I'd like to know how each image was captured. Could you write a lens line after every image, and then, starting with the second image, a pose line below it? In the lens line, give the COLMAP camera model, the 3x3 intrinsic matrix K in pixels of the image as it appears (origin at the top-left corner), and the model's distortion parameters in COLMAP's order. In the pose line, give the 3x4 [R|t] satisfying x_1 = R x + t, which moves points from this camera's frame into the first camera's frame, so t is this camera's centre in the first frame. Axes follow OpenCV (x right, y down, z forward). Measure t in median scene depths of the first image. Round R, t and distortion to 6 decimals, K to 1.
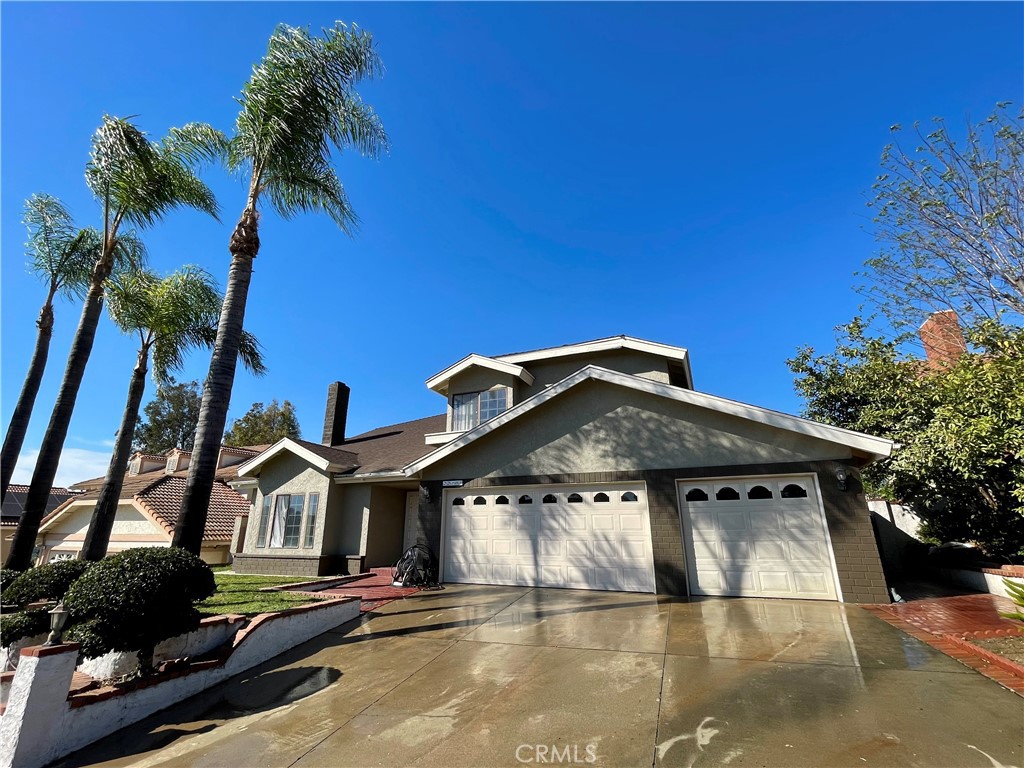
lens RADIAL K [[452.0, 0, 507.2], [0, 452.0, 377.3], [0, 0, 1]] dist [-0.004480, 0.000995]
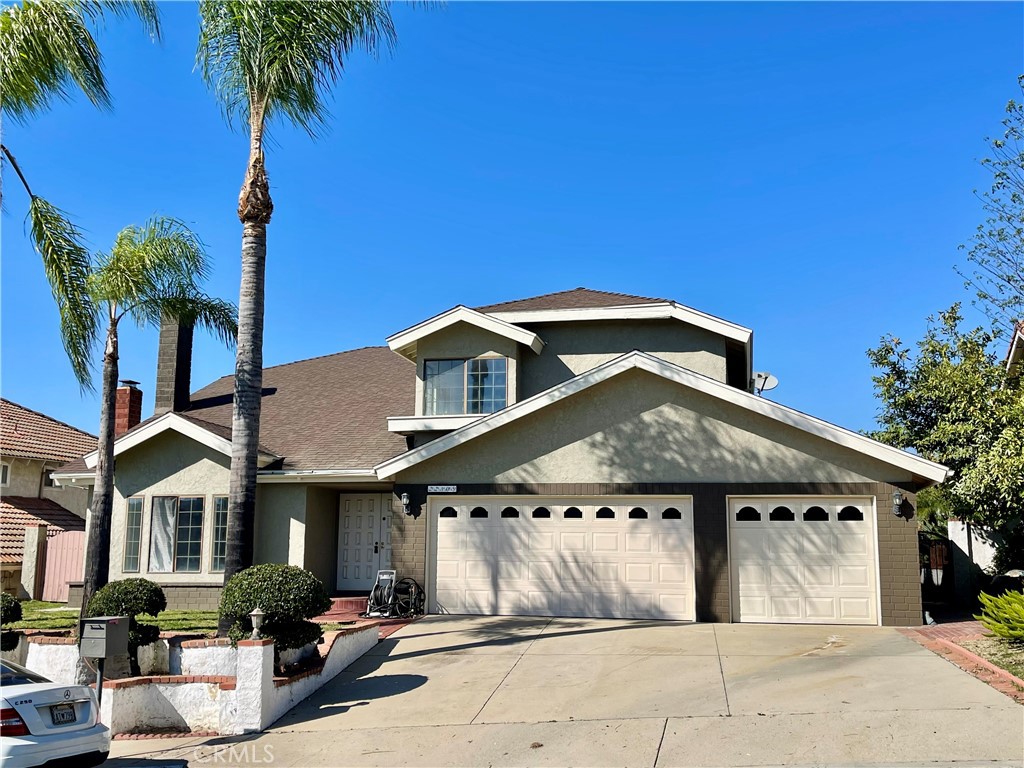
lens RADIAL K [[1057.2, 0, 513.5], [0, 1057.2, 386.3], [0, 0, 1]] dist [-0.004719, 0.000000]
pose [[0.973250, 0.054614, 0.223162, -0.367796], [-0.086600, 0.986895, 0.136159, -0.164997], [-0.212801, -0.151842, 0.965225, -0.621271]]
